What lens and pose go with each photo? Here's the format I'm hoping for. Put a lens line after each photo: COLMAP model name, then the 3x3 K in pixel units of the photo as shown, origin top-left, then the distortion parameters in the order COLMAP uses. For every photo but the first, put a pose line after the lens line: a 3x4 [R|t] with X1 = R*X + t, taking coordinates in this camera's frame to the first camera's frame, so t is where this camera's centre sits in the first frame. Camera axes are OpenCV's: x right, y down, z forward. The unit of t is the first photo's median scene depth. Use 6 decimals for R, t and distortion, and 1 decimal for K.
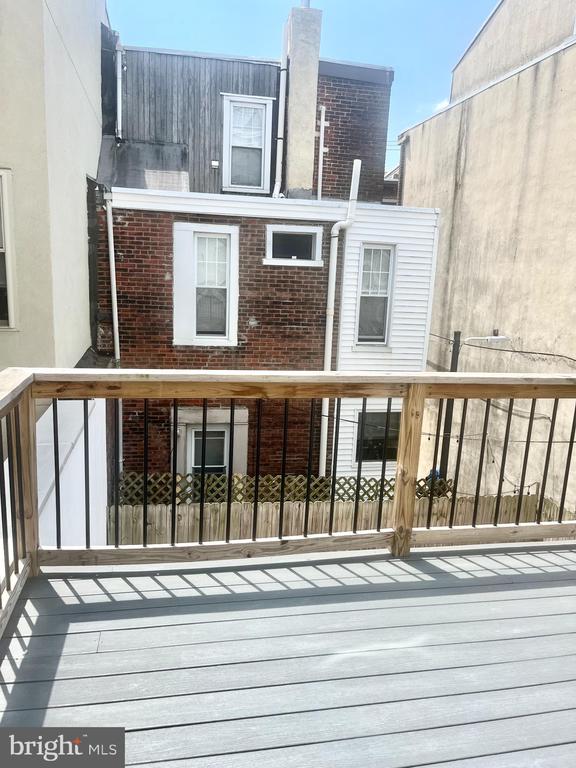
lens RADIAL K [[586.3, 0, 287.1], [0, 586.3, 386.4], [0, 0, 1]] dist [0.048352, 0.002578]
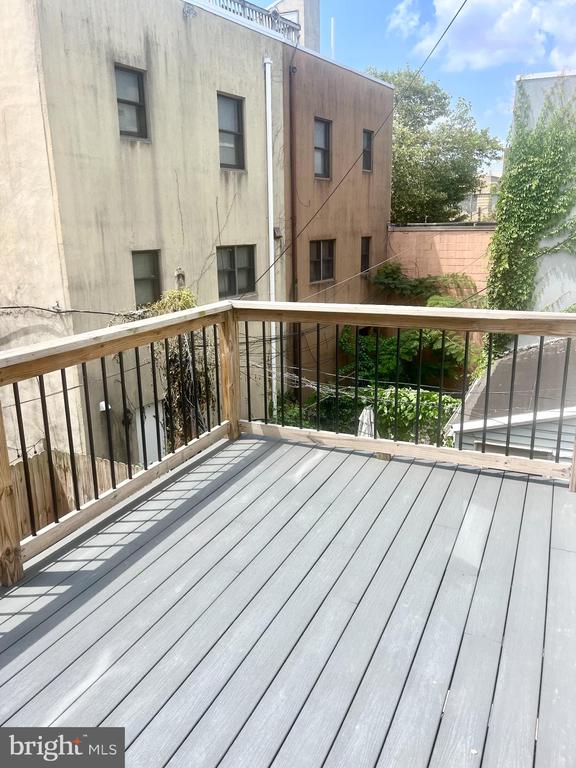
lens RADIAL K [[586.3, 0, 287.9], [0, 586.3, 381.5], [0, 0, 1]] dist [0.048352, 0.002578]
pose [[0.602513, -0.253942, 0.756631, -0.129351], [0.193658, 0.966215, 0.170071, -0.045162], [-0.774257, 0.044058, 0.631336, 0.178629]]
